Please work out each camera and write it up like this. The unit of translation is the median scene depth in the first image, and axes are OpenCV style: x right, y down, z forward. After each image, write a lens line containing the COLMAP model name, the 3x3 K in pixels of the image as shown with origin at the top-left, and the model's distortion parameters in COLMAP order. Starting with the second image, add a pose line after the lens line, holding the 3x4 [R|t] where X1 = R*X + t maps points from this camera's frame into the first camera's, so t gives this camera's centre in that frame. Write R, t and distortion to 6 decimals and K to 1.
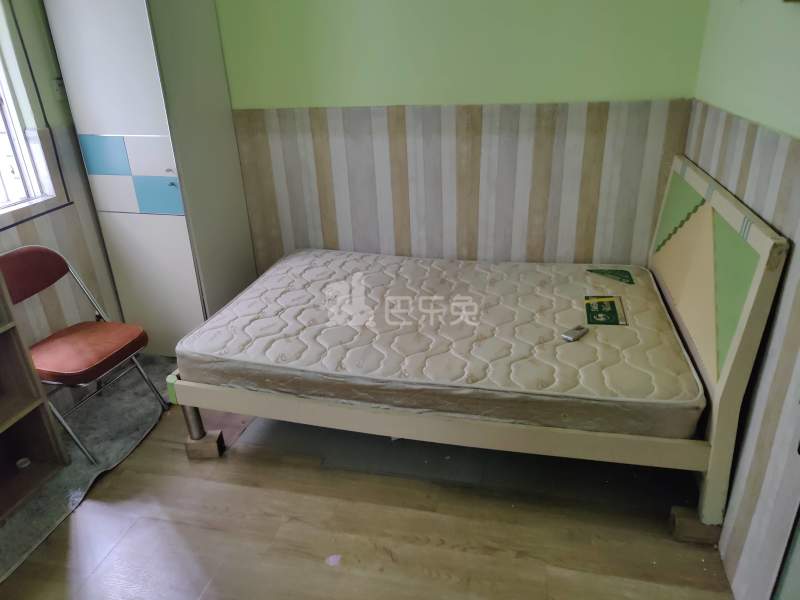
lens RADIAL K [[556.9, 0, 400.0], [0, 556.9, 300.0], [0, 0, 1]] dist [0.029624, -0.002205]
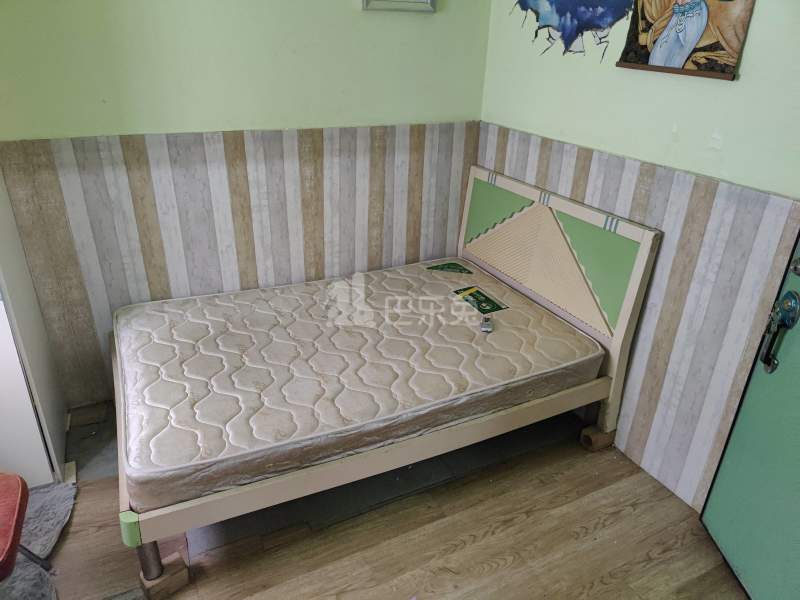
lens RADIAL K [[556.9, 0, 400.0], [0, 556.9, 300.0], [0, 0, 1]] dist [0.029624, -0.002205]
pose [[0.764205, -0.223102, 0.605159, -0.452135], [0.208281, 0.973363, 0.095825, -0.121314], [-0.610418, 0.052813, 0.790317, 0.139818]]
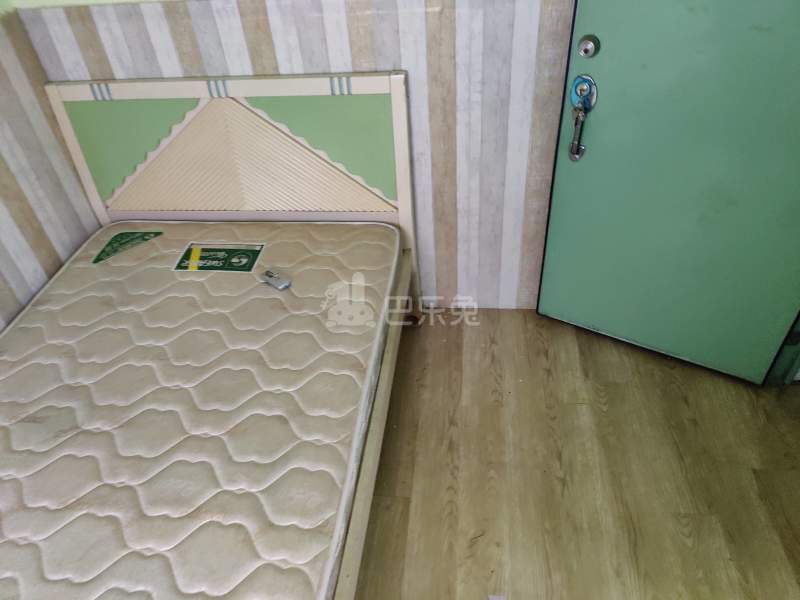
lens RADIAL K [[550.9, 0, 401.6], [0, 550.9, 296.2], [0, 0, 1]] dist [0.040874, -0.031011]
pose [[-0.110687, -0.604363, 0.788982, -0.346812], [0.473303, 0.666004, 0.576562, -0.278142], [-0.873918, 0.437245, 0.212329, 0.545090]]
